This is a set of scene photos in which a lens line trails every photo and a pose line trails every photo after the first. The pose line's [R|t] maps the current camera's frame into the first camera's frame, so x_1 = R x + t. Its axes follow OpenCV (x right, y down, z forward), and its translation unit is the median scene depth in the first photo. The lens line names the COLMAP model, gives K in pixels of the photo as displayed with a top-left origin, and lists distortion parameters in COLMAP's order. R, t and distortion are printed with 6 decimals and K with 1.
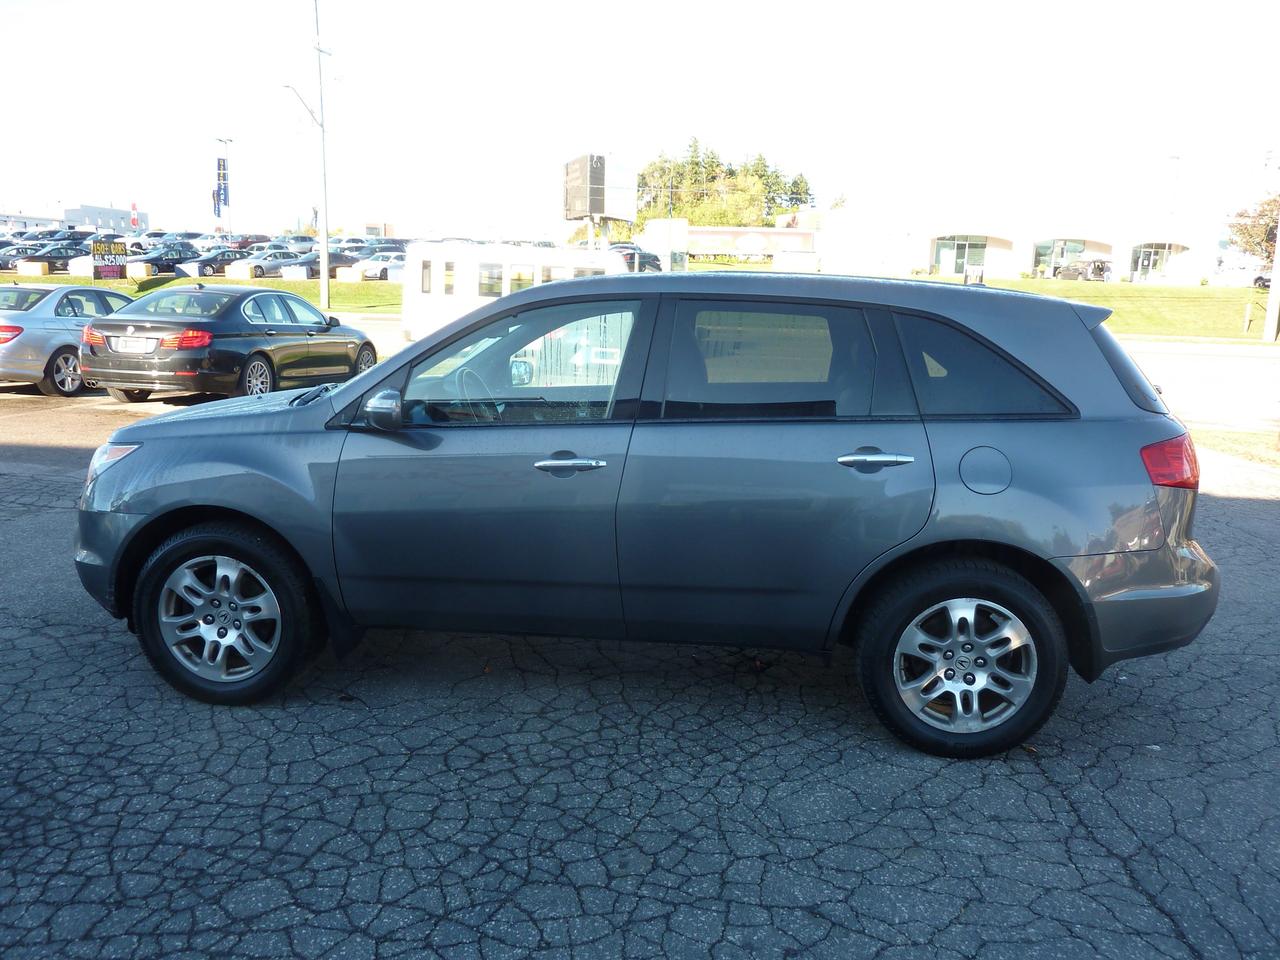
lens RADIAL K [[971.5, 0, 641.1], [0, 971.5, 479.4], [0, 0, 1]] dist [-0.034832, 0.002346]
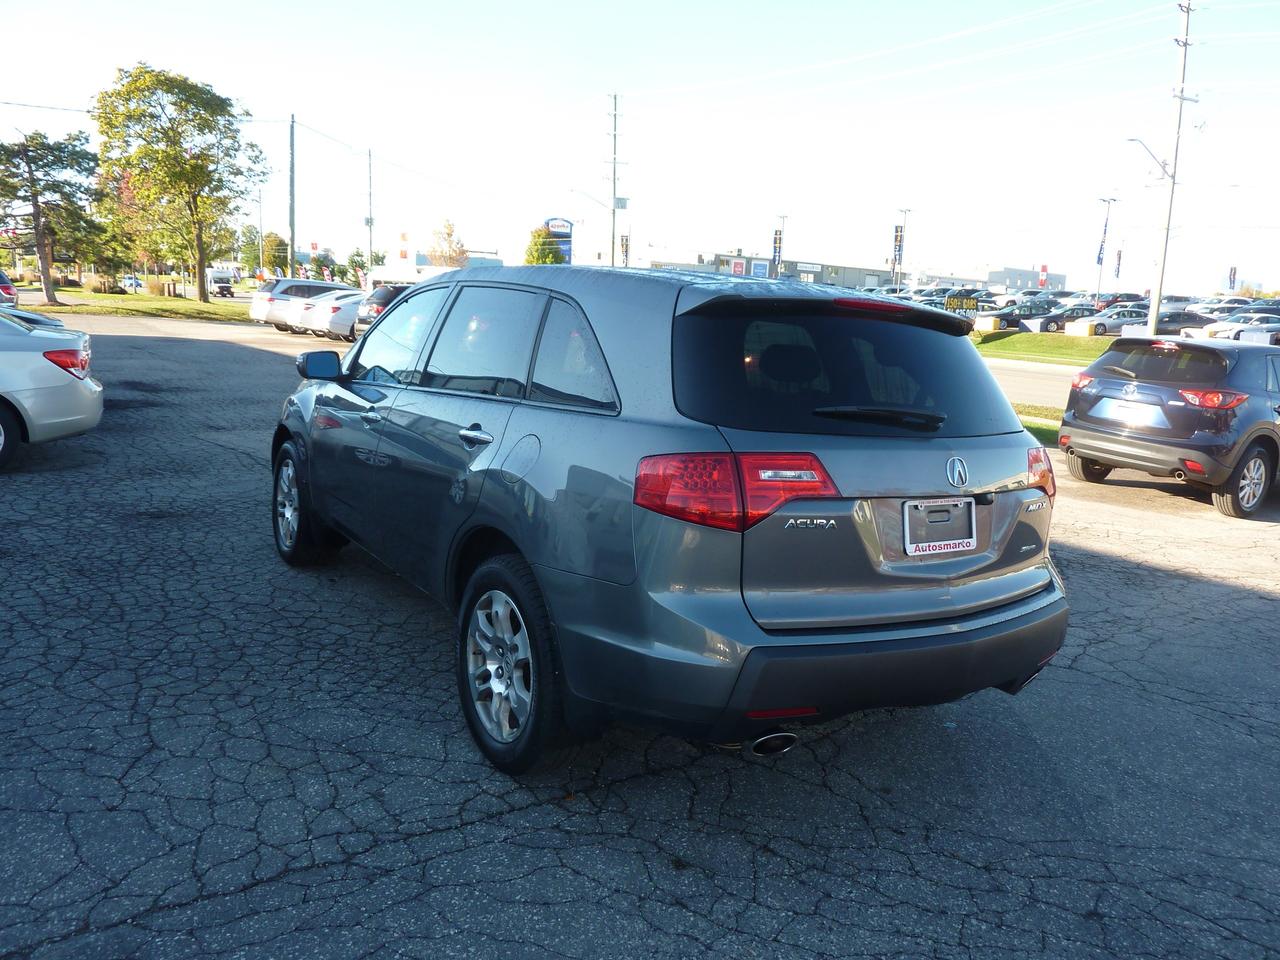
lens RADIAL K [[971.5, 0, 644.5], [0, 971.5, 481.0], [0, 0, 1]] dist [-0.034832, 0.002346]
pose [[0.633333, 0.143417, -0.760474, 1.077727], [-0.189302, 0.981535, 0.027453, -0.035211], [0.750369, 0.126572, 0.648788, 0.455449]]
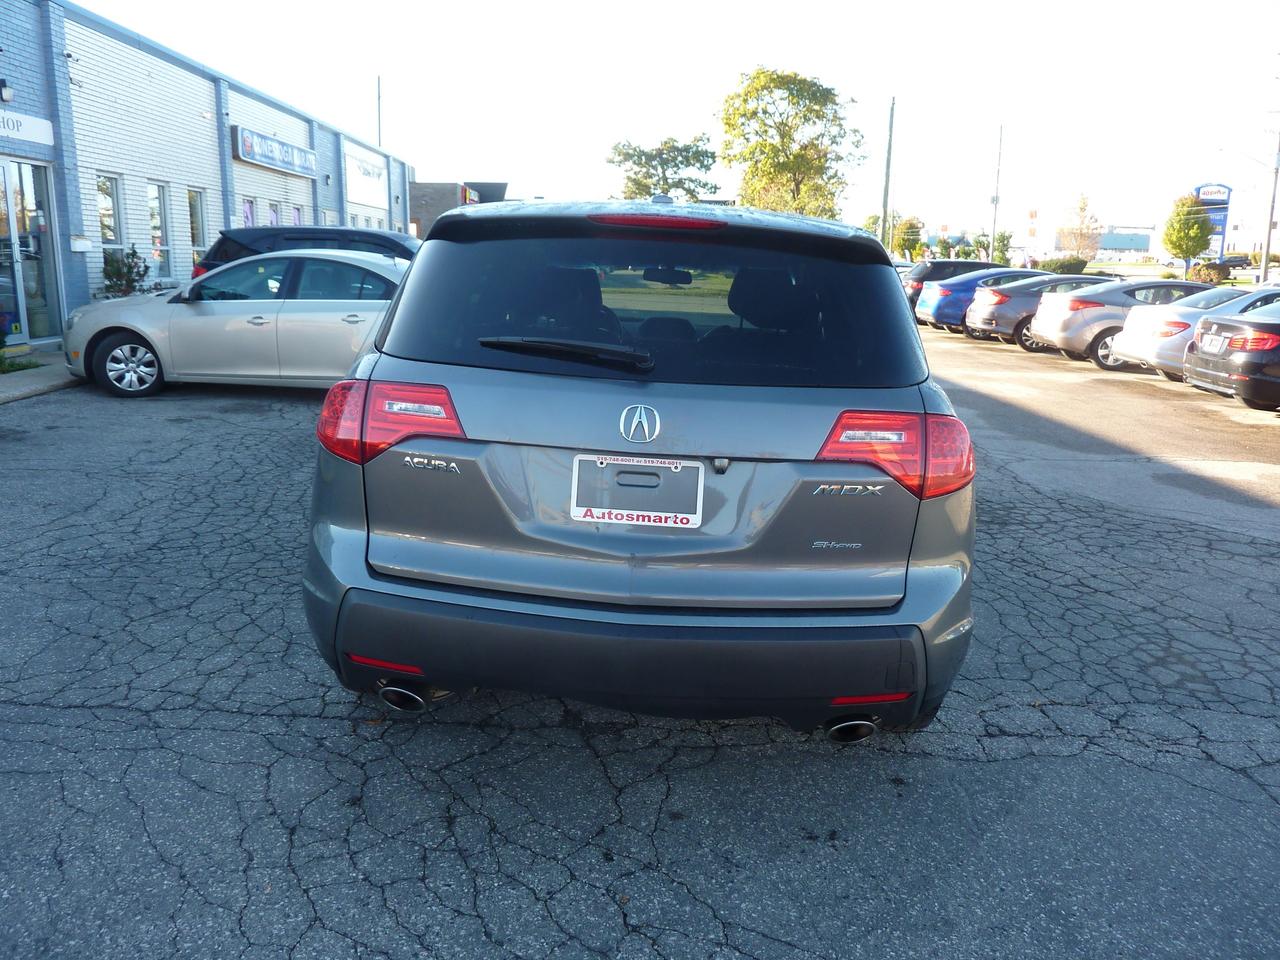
lens RADIAL K [[971.5, 0, 642.4], [0, 971.5, 482.7], [0, 0, 1]] dist [-0.034832, 0.002346]
pose [[0.053070, 0.195733, -0.979220, 1.260275], [-0.224018, 0.957942, 0.179338, -0.146954], [0.973139, 0.209846, 0.094686, 1.120809]]
